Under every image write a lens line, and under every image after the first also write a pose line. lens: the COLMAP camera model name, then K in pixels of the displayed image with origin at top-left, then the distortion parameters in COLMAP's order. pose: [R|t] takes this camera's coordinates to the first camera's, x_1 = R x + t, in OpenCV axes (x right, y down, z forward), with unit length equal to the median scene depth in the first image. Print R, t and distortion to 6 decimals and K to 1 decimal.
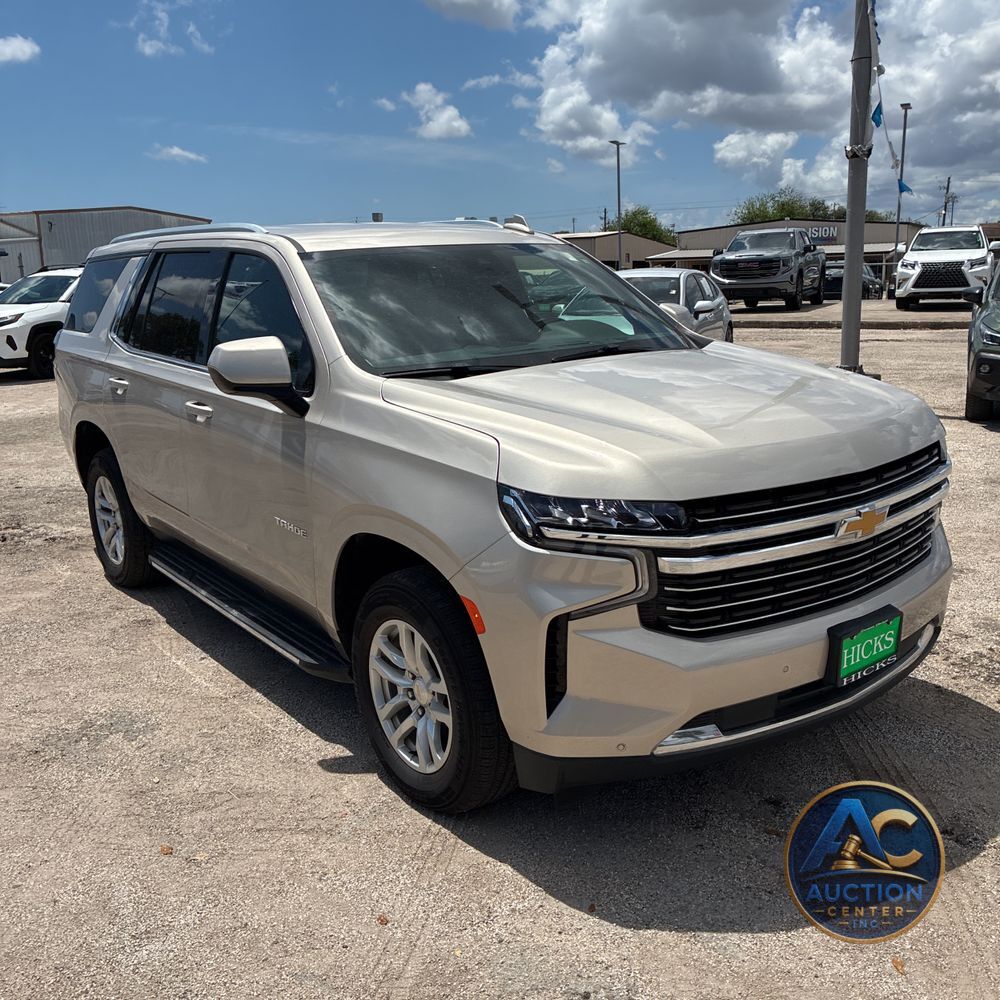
lens RADIAL K [[1028.5, 0, 504.9], [0, 1028.5, 515.9], [0, 0, 1]] dist [0.013254, 0.004910]
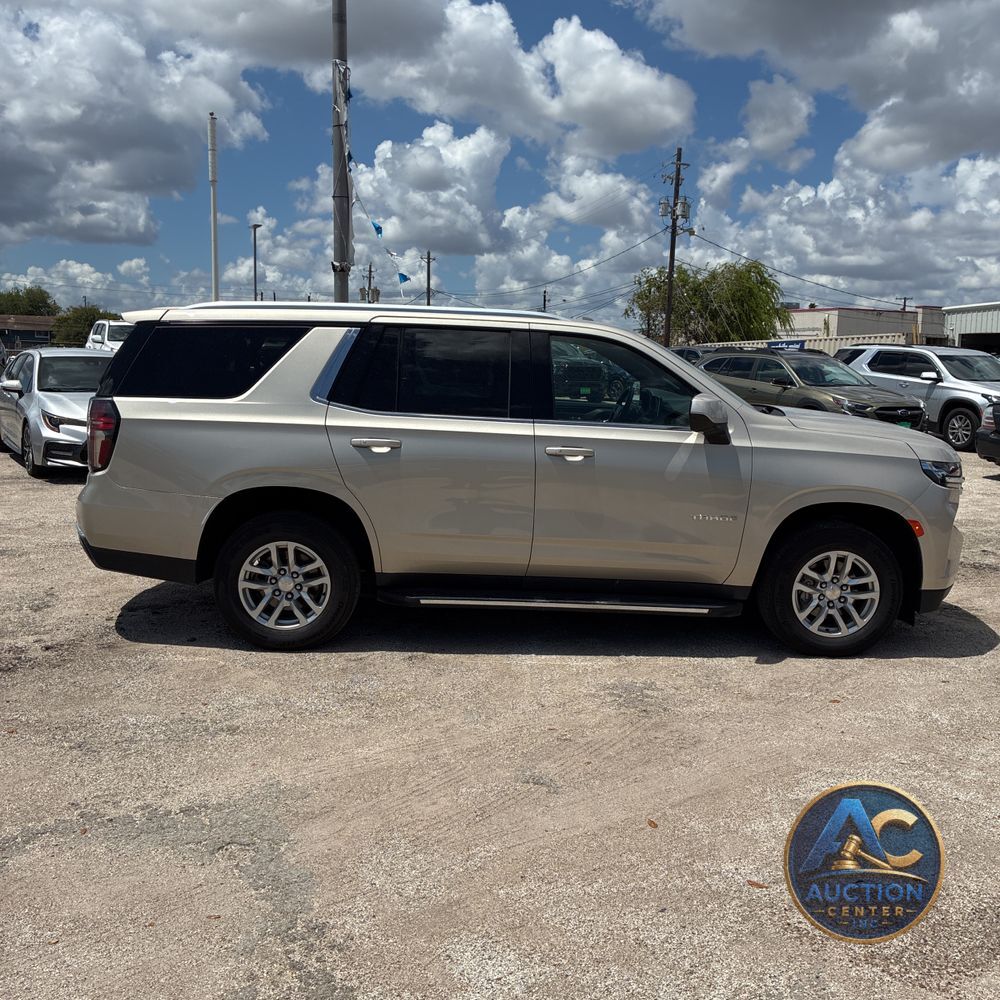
lens RADIAL K [[1028.5, 0, 504.9], [0, 1028.5, 515.9], [0, 0, 1]] dist [0.013254, 0.004910]
pose [[0.568472, -0.092493, 0.817487, -1.537640], [0.161765, 0.986829, -0.000837, -0.038374], [-0.806643, 0.132716, 0.575946, 0.360181]]
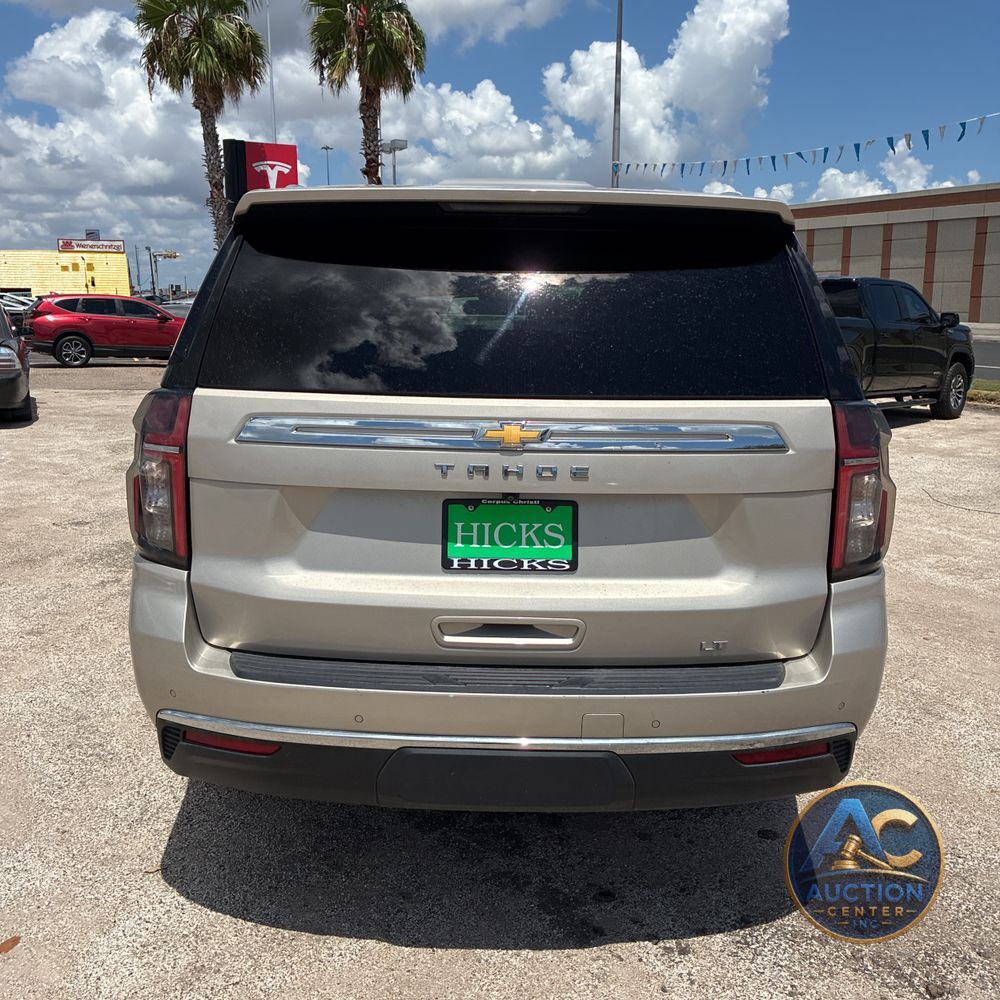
lens RADIAL K [[1019.3, 0, 514.0], [0, 1019.3, 494.1], [0, 0, 1]] dist [0.021102, -0.003393]
pose [[-0.802815, -0.092725, 0.588974, -0.880318], [0.155667, 0.920973, 0.357179, -0.489026], [-0.575548, 0.378433, -0.724937, 2.182757]]
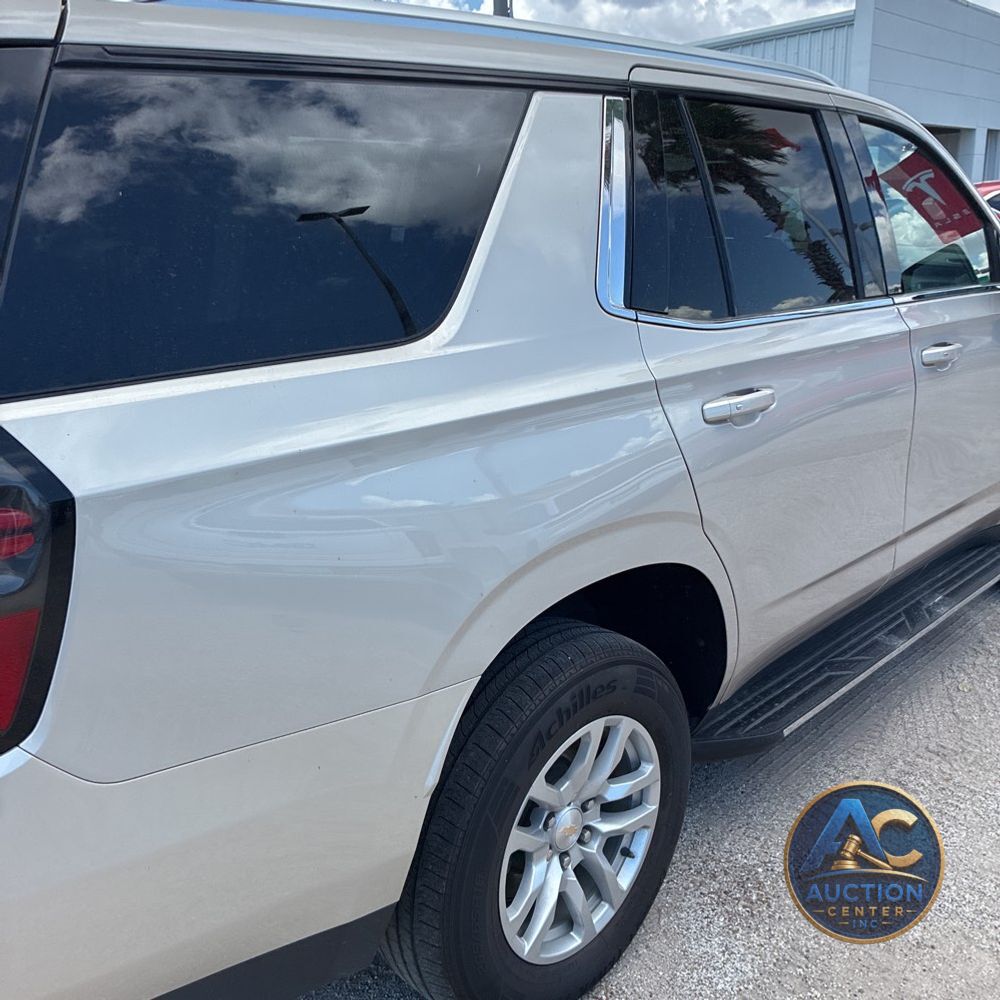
lens RADIAL K [[1019.3, 0, 514.0], [0, 1019.3, 494.1], [0, 0, 1]] dist [0.021102, -0.003393]
pose [[-0.166483, -0.255373, 0.952401, -0.989928], [0.262389, 0.919582, 0.292440, -0.310927], [-0.950492, 0.298586, -0.086088, 1.468842]]
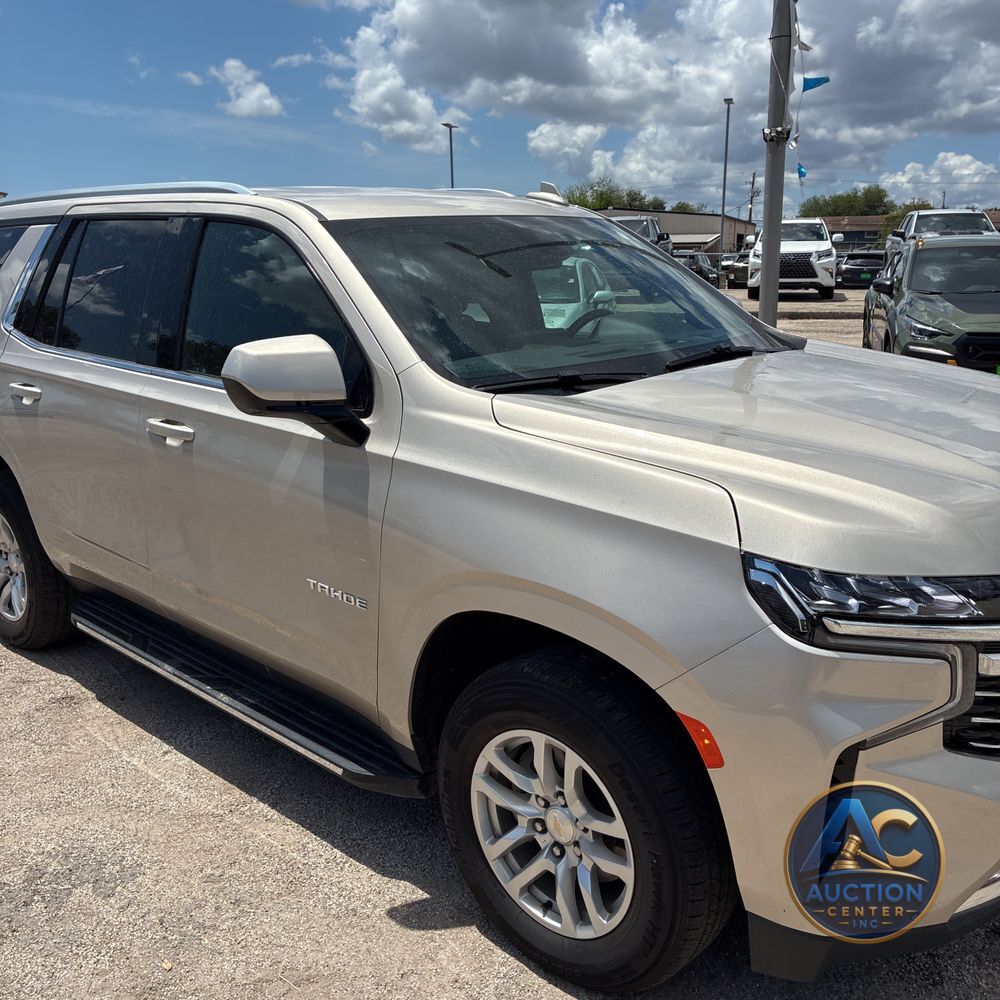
lens RADIAL K [[1028.5, 0, 504.9], [0, 1028.5, 515.9], [0, 0, 1]] dist [0.013254, 0.004910]
pose [[0.985567, -0.025626, 0.167333, -0.200180], [0.023398, 0.999610, 0.015275, -0.050742], [-0.167659, -0.011140, 0.985782, 0.244462]]
